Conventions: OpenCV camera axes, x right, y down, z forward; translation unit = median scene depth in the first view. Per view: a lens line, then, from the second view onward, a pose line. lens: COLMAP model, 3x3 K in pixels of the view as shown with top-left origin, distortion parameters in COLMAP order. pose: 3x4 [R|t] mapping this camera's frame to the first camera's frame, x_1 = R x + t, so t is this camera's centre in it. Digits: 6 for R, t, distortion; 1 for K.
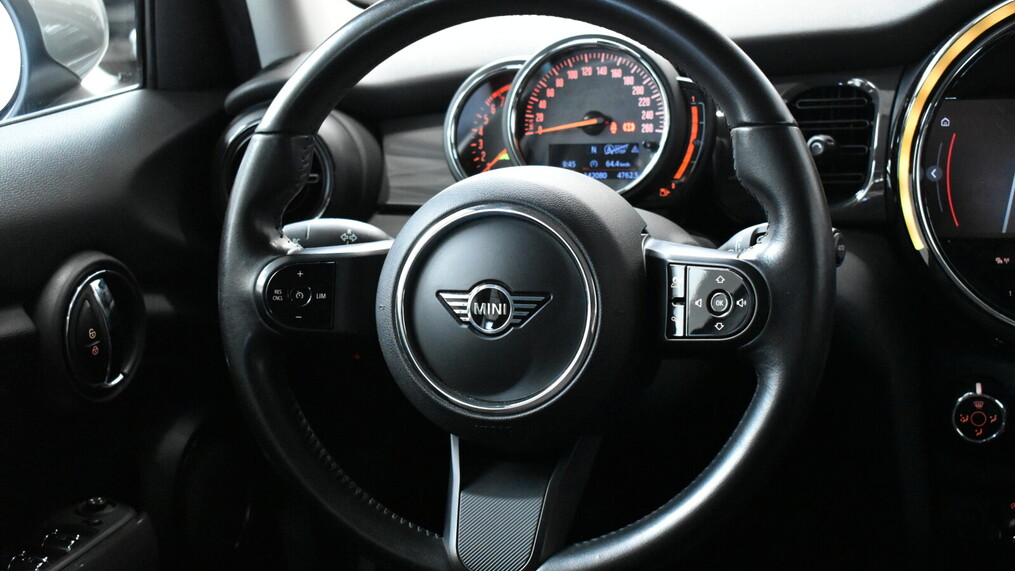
lens RADIAL K [[1352.7, 0, 507.5], [0, 1352.7, 285.5], [0, 0, 1]] dist [-0.026994, -0.025025]
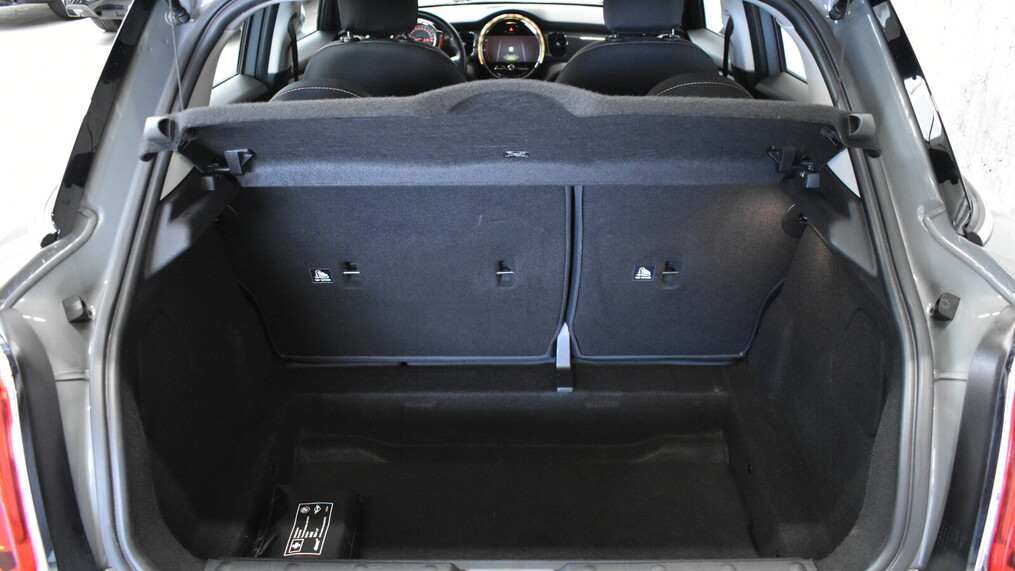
lens RADIAL K [[763.9, 0, 507.5], [0, 763.9, 285.5], [0, 0, 1]] dist [-0.028067, 0.007719]
pose [[0.960947, -0.056474, 0.270907, -0.470581], [0.013293, 0.987246, 0.158648, 0.358331], [-0.276412, -0.148852, 0.949442, -2.035388]]
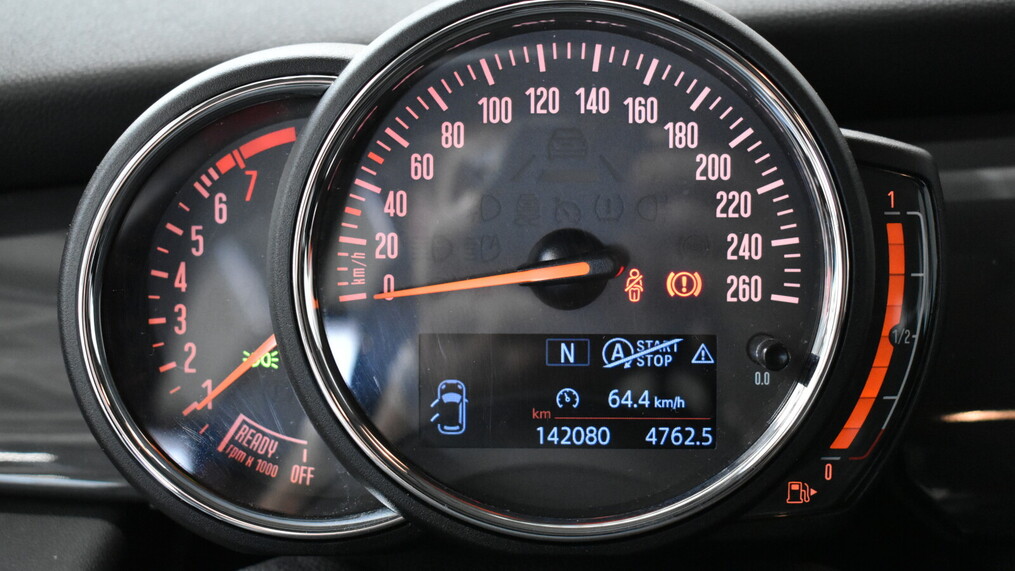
lens RADIAL K [[1557.7, 0, 507.5], [0, 1557.7, 285.5], [0, 0, 1]] dist [-0.030732, -0.041242]
pose [[0.961949, -0.019183, 0.272556, -0.047809], [0.013763, 0.999668, 0.021782, -0.125986], [-0.272884, -0.017202, 0.961893, 0.669061]]
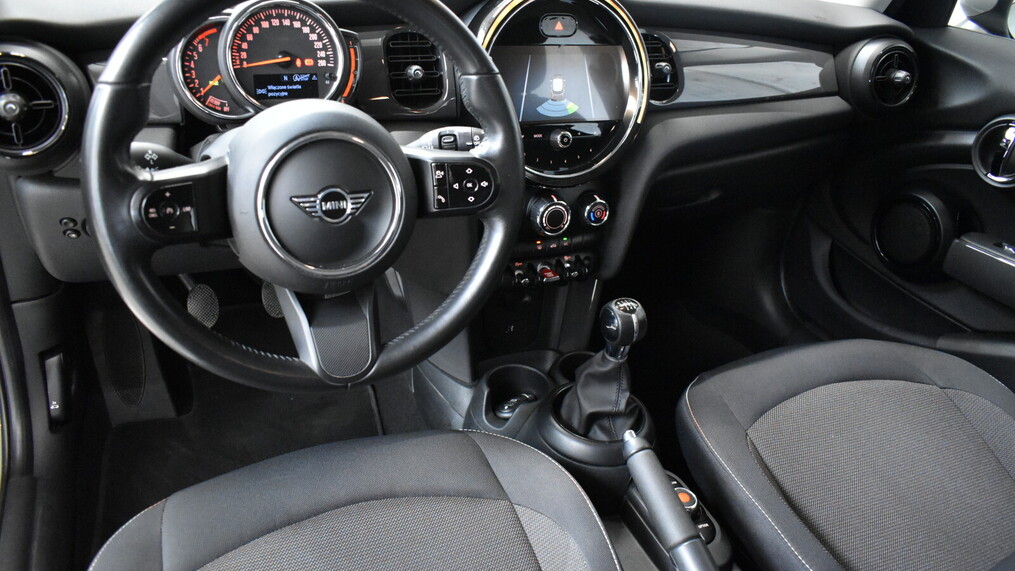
lens RADIAL K [[763.9, 0, 507.5], [0, 763.9, 285.5], [0, 0, 1]] dist [-0.028067, 0.007719]
pose [[0.752085, -0.195243, 0.629482, -0.325225], [0.049244, 0.969090, 0.241742, -0.070998], [-0.657224, -0.150812, 0.738453, 0.198287]]
